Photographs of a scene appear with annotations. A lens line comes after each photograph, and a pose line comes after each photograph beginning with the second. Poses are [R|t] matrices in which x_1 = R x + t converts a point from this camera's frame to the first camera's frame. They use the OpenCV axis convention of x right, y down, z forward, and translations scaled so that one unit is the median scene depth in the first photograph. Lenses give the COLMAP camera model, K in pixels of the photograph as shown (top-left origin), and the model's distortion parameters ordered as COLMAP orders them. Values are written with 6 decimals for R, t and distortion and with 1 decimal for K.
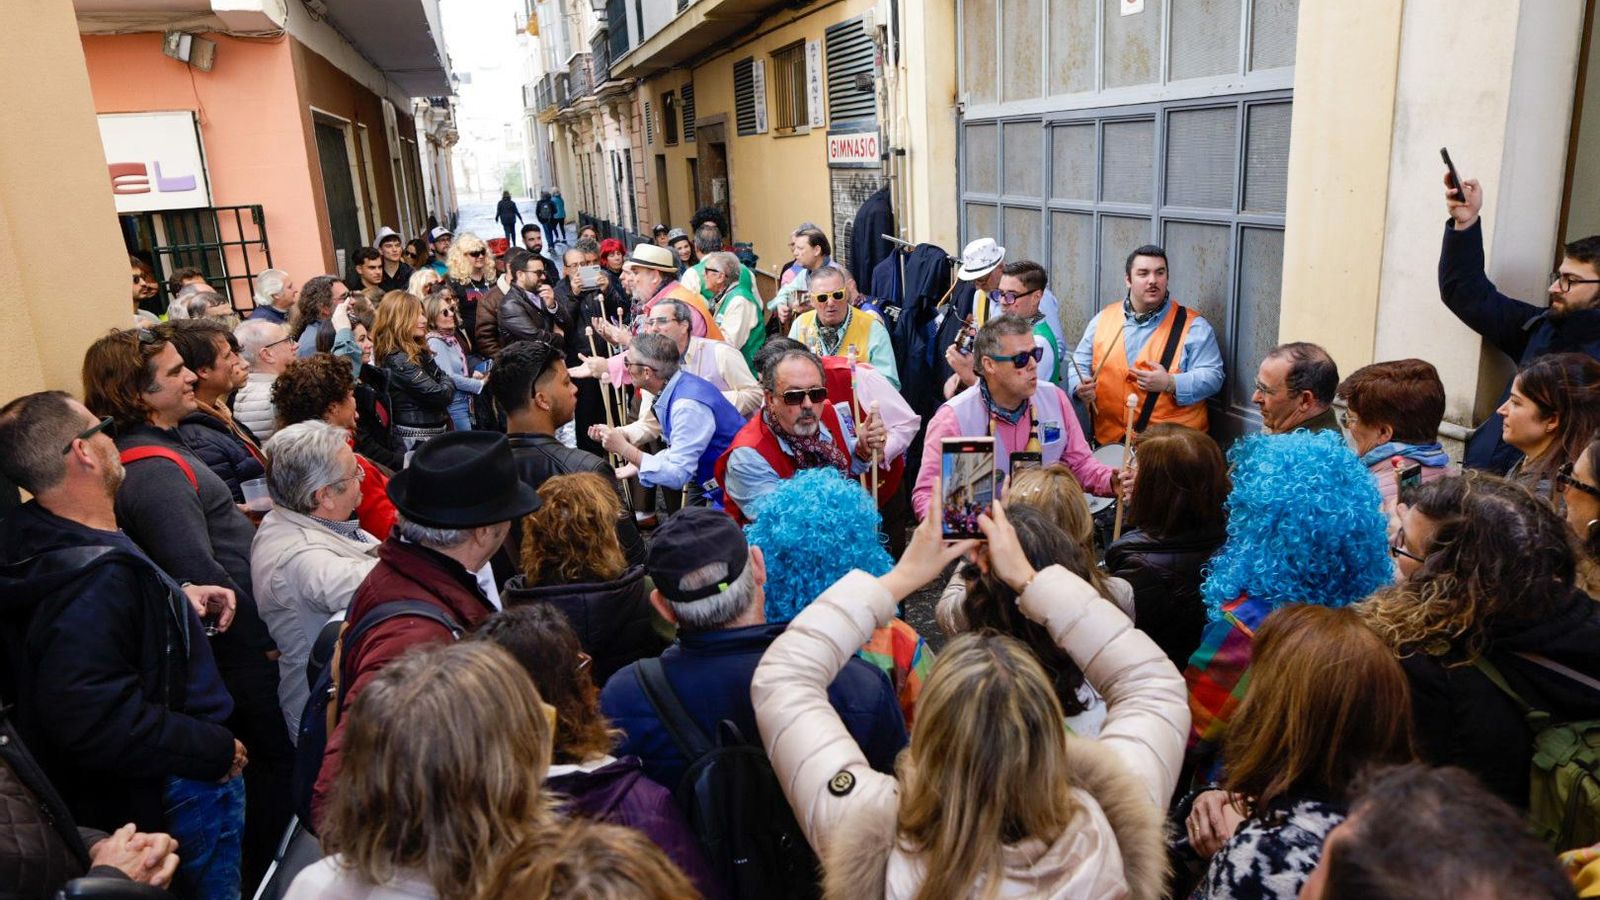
lens RADIAL K [[1113.3, 0, 802.4], [0, 1113.3, 450.8], [0, 0, 1]] dist [-0.013606, 0.003832]
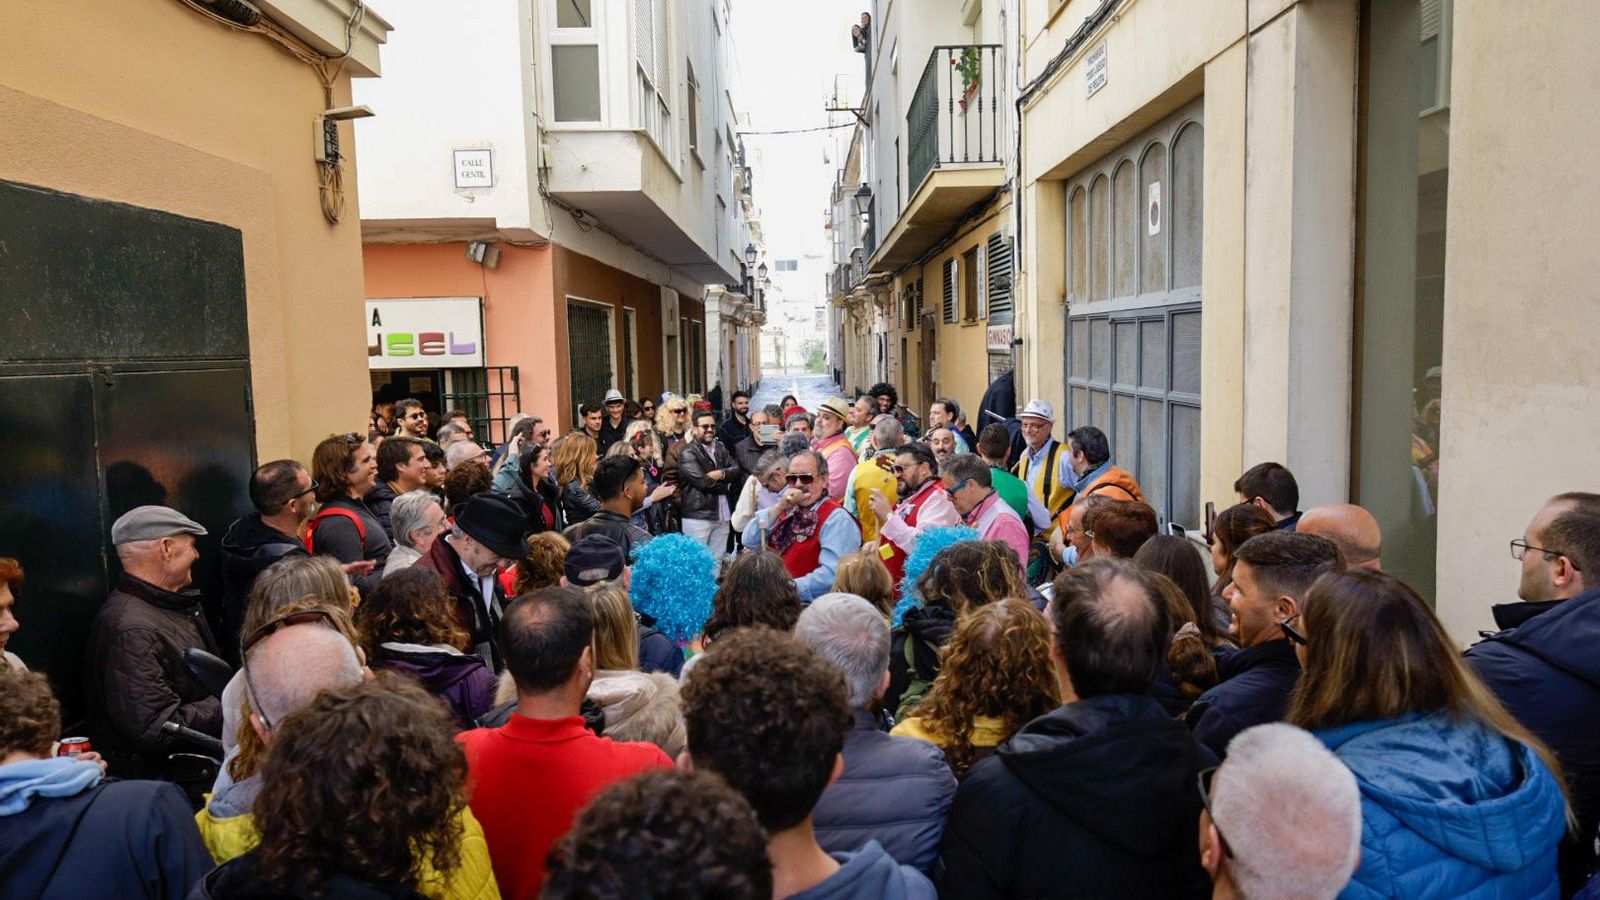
lens RADIAL K [[1113.3, 0, 799.5], [0, 1113.3, 451.3], [0, 0, 1]] dist [-0.013606, 0.003832]
pose [[0.959904, 0.054282, -0.275022, 0.197863], [-0.096993, 0.984789, -0.144162, 0.035646], [0.263013, 0.165057, 0.950568, -0.151974]]
